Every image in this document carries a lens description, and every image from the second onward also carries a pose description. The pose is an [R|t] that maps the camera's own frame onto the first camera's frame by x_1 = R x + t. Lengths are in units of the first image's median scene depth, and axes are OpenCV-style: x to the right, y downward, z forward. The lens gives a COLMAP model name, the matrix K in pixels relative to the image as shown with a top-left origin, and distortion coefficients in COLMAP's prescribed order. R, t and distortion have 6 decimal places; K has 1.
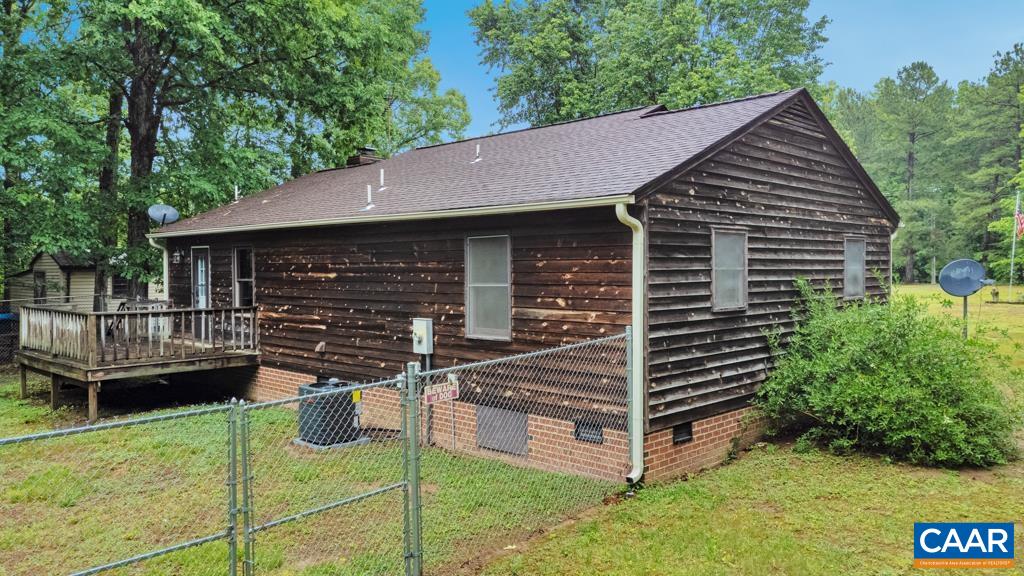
lens RADIAL K [[755.5, 0, 517.0], [0, 755.5, 284.6], [0, 0, 1]] dist [0.046027, 0.008660]
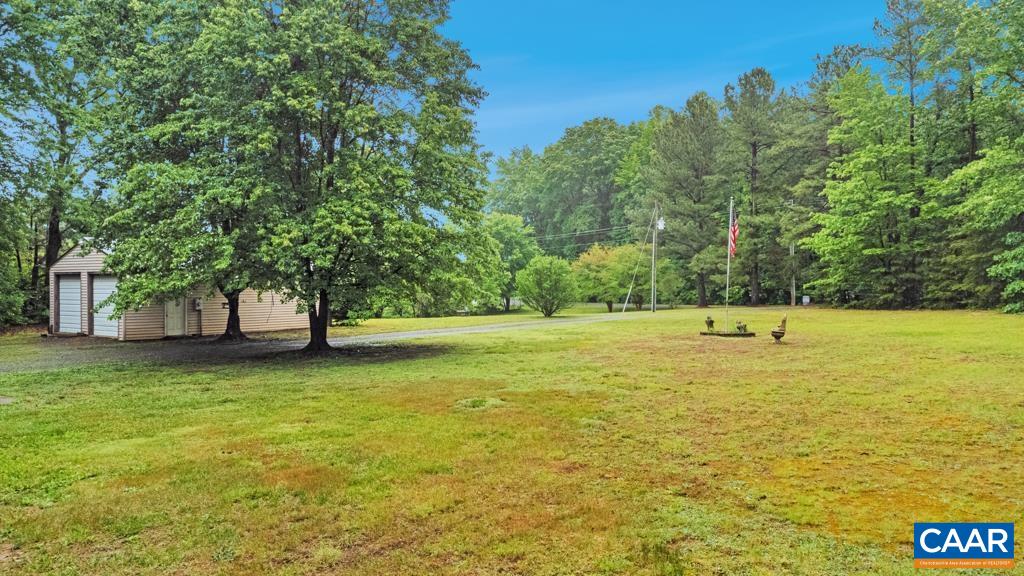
lens RADIAL K [[755.5, 0, 517.0], [0, 755.5, 284.6], [0, 0, 1]] dist [0.046027, 0.008660]
pose [[0.998011, -0.001283, 0.063034, 1.251570], [0.002904, 0.999667, -0.025634, -0.029107], [-0.062981, 0.025766, 0.997682, 0.743790]]
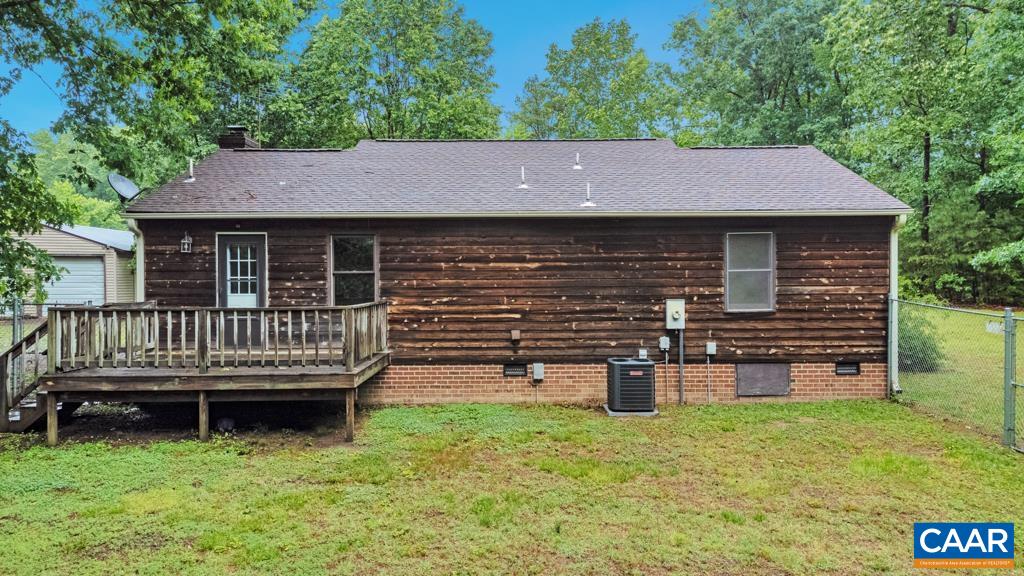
lens RADIAL K [[755.5, 0, 517.0], [0, 755.5, 284.6], [0, 0, 1]] dist [0.046027, 0.008660]
pose [[0.717948, -0.006605, 0.696066, -1.216512], [0.018647, 0.999779, -0.009746, 0.030376], [-0.695847, 0.019977, 0.717912, 0.332354]]
